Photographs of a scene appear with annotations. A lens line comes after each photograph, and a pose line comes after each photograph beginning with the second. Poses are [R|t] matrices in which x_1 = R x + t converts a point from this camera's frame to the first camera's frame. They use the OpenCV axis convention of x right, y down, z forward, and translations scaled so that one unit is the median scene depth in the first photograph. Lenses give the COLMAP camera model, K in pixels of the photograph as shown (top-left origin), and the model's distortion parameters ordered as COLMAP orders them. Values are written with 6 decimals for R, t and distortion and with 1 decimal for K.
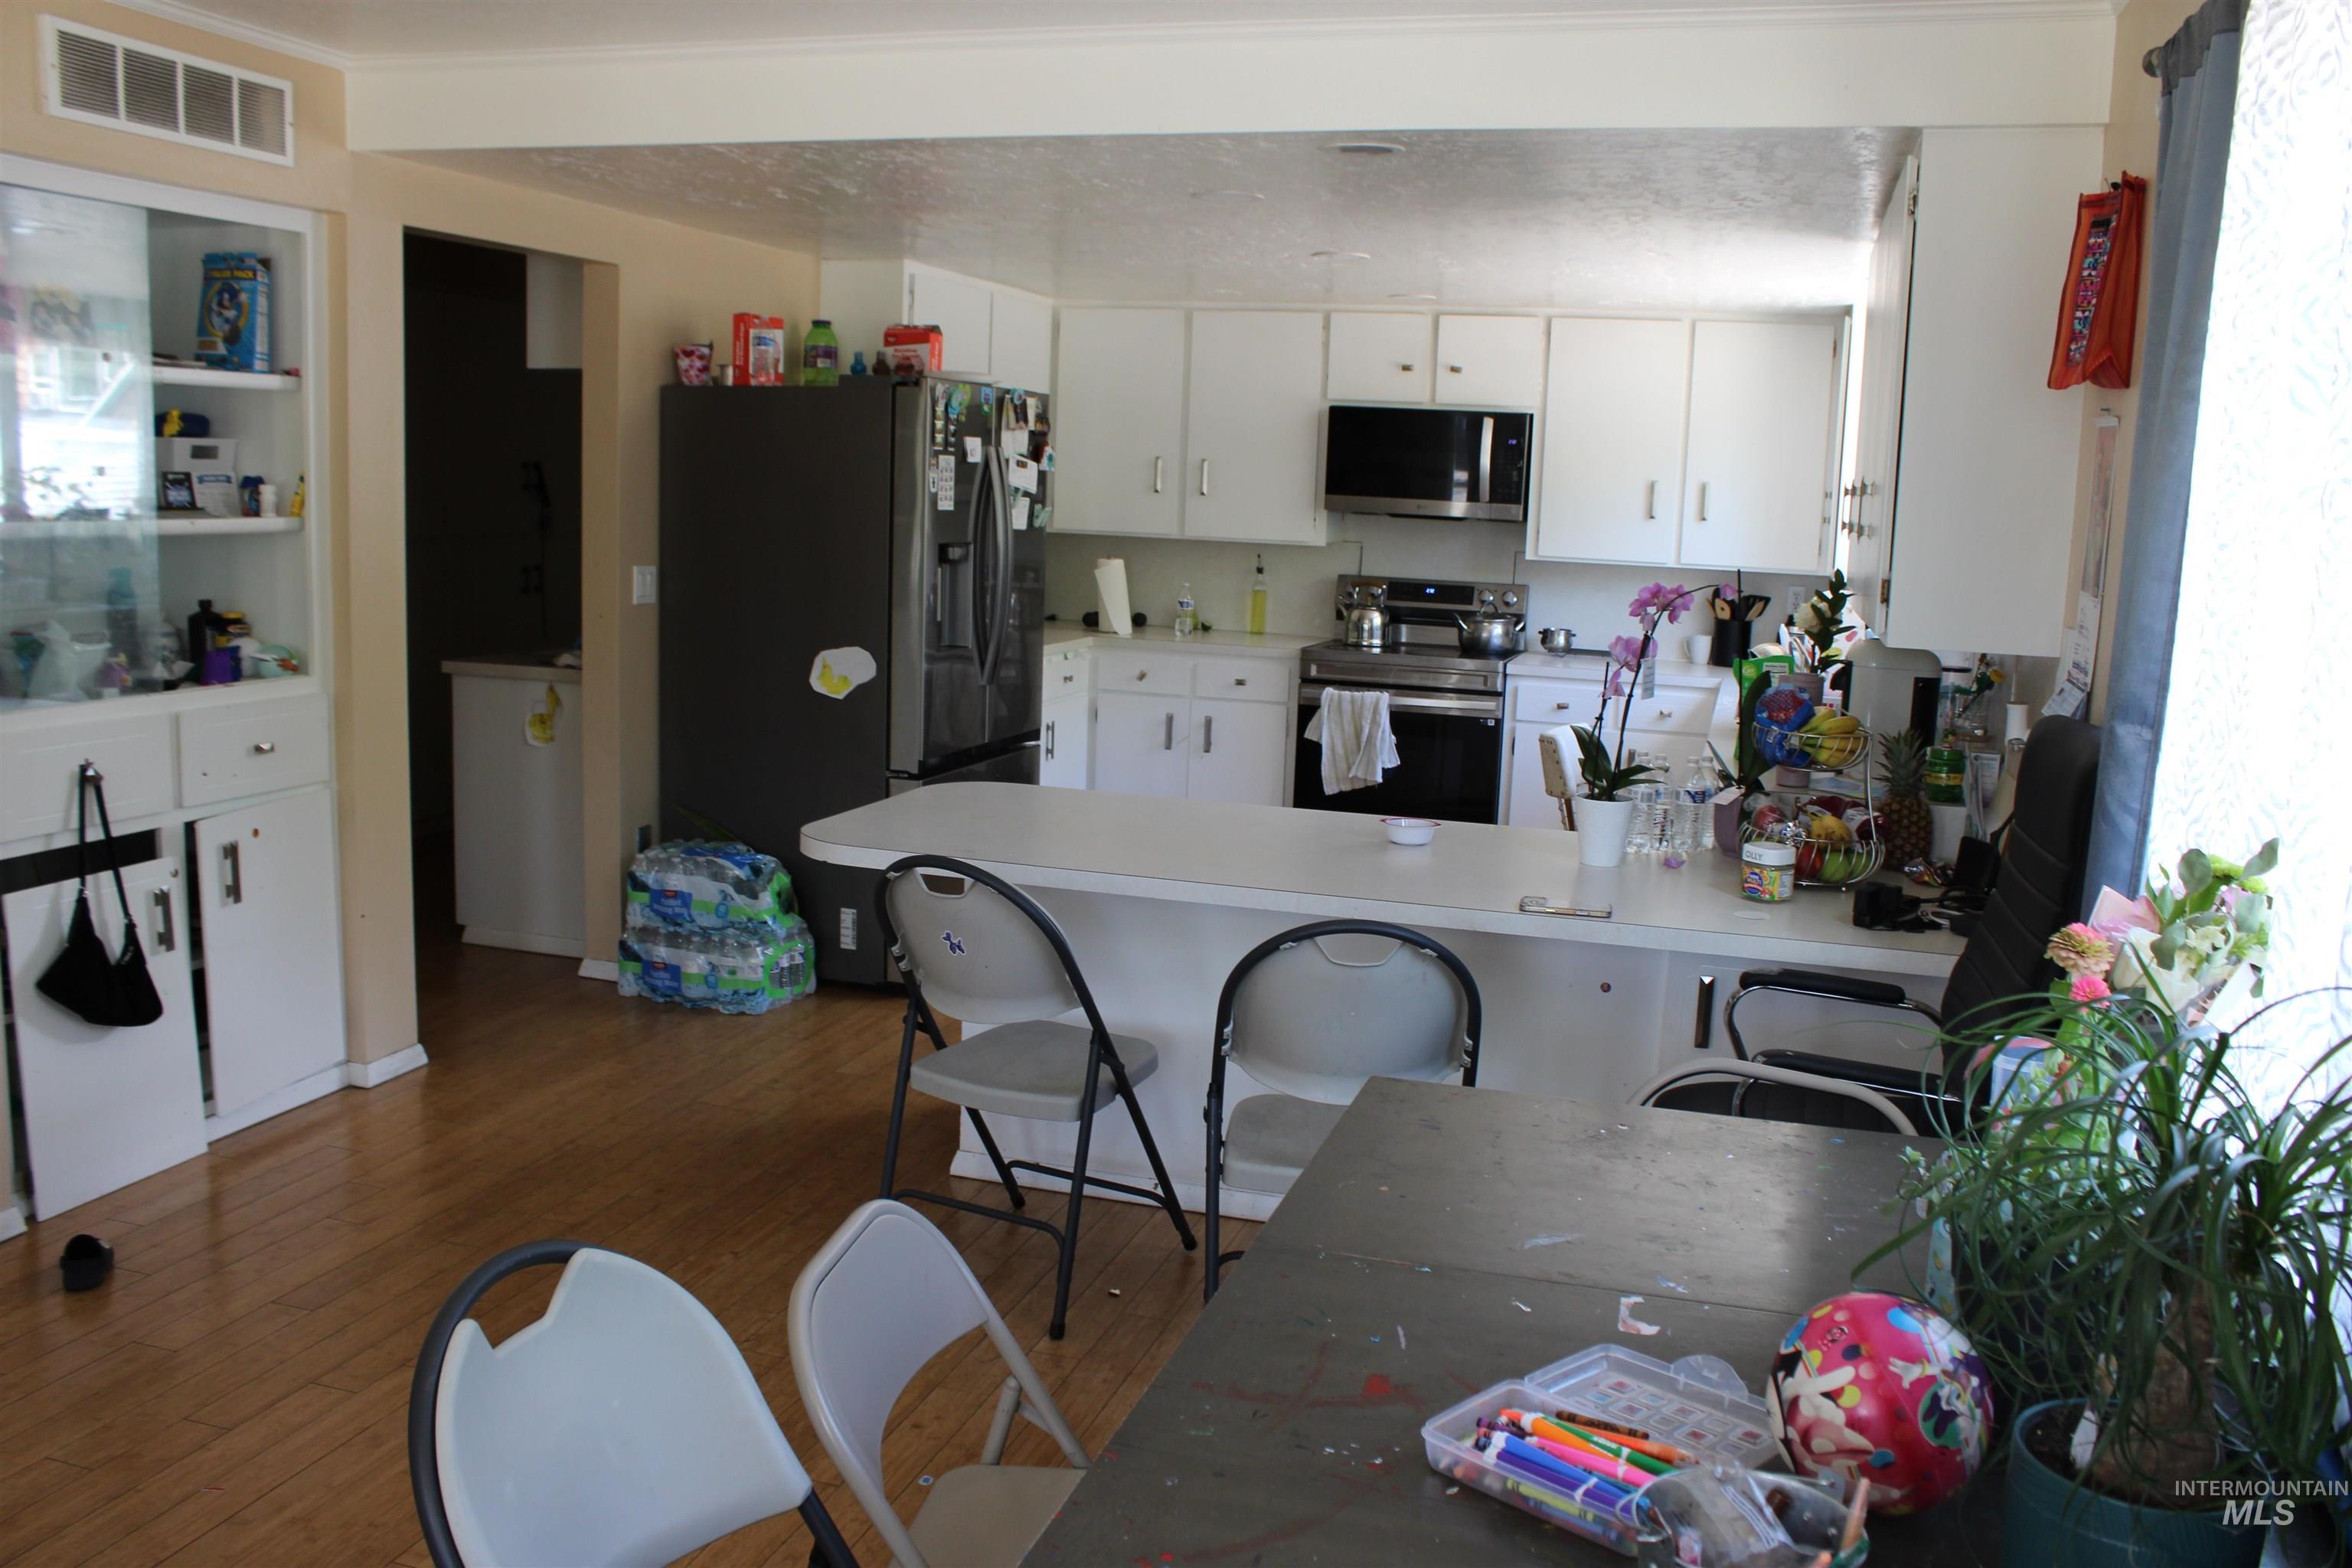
lens RADIAL K [[1938.8, 0, 1187.4], [0, 1938.8, 791.7], [0, 0, 1]] dist [-0.144649, 0.108955]
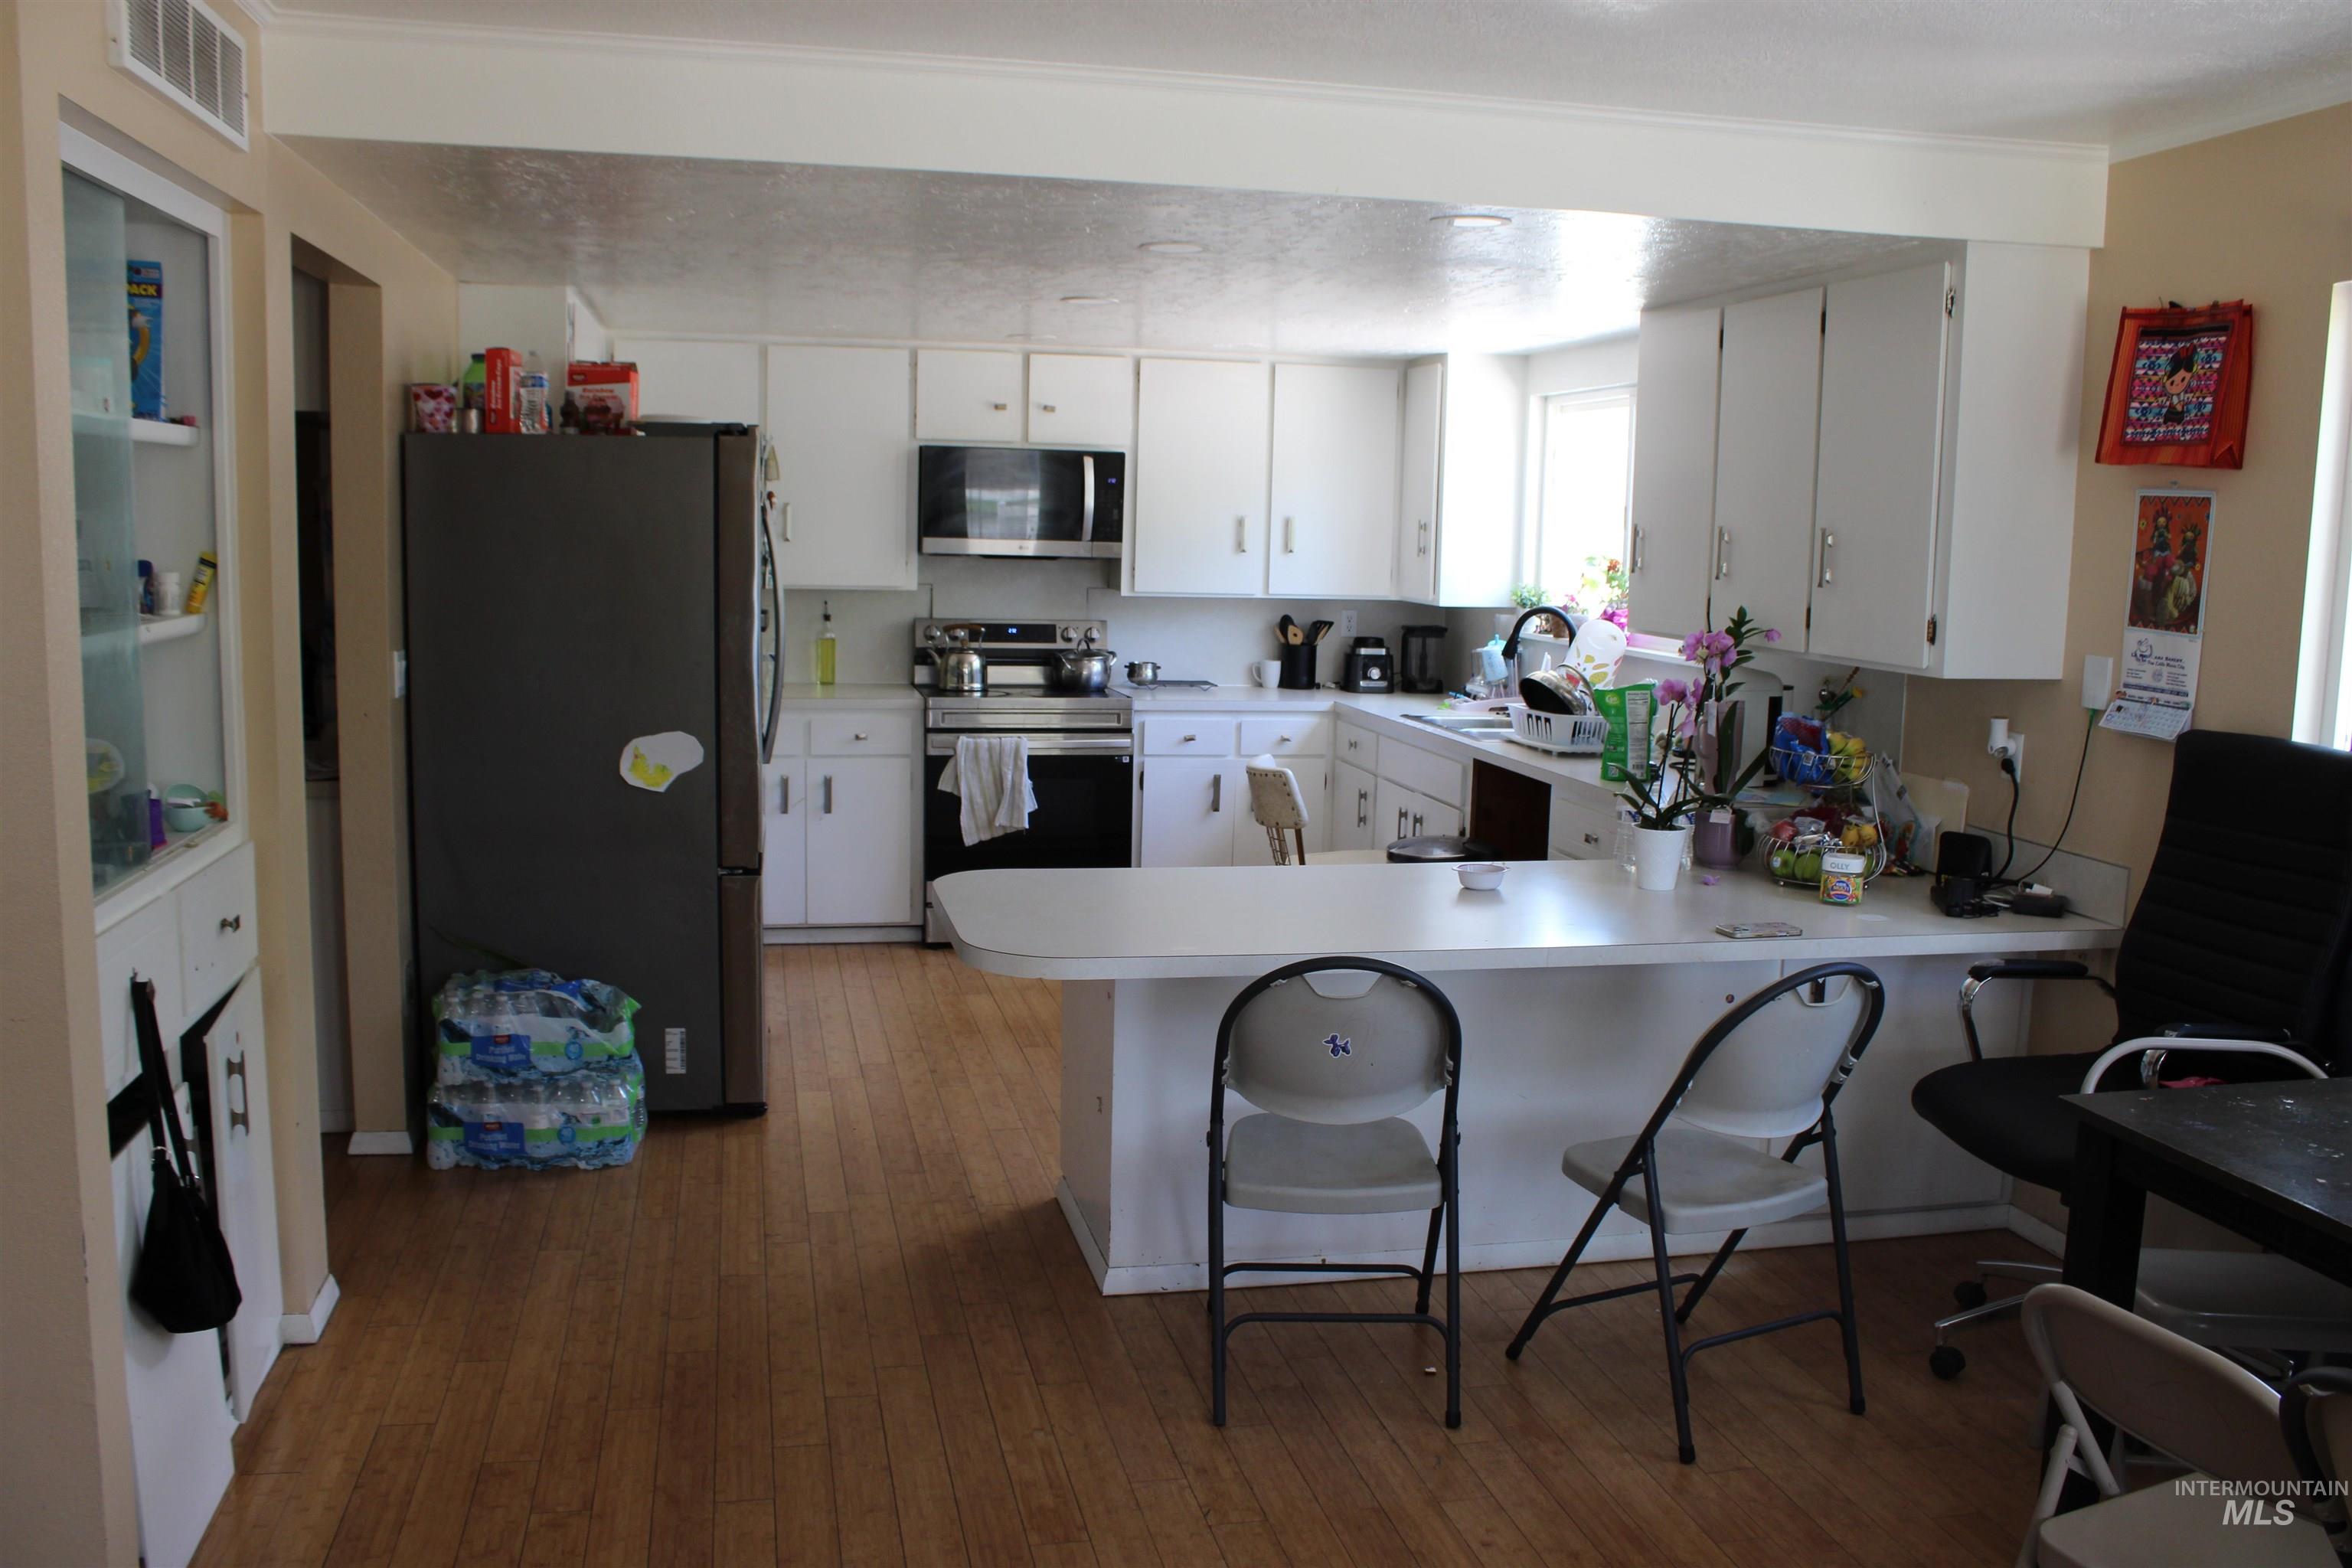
lens RADIAL K [[1938.8, 0, 1187.4], [0, 1938.8, 791.7], [0, 0, 1]] dist [-0.144649, 0.108955]
pose [[0.878371, -0.082406, 0.470822, -0.297471], [0.085783, 0.996211, 0.014327, -0.031289], [-0.470219, 0.027804, 0.882112, 0.093495]]
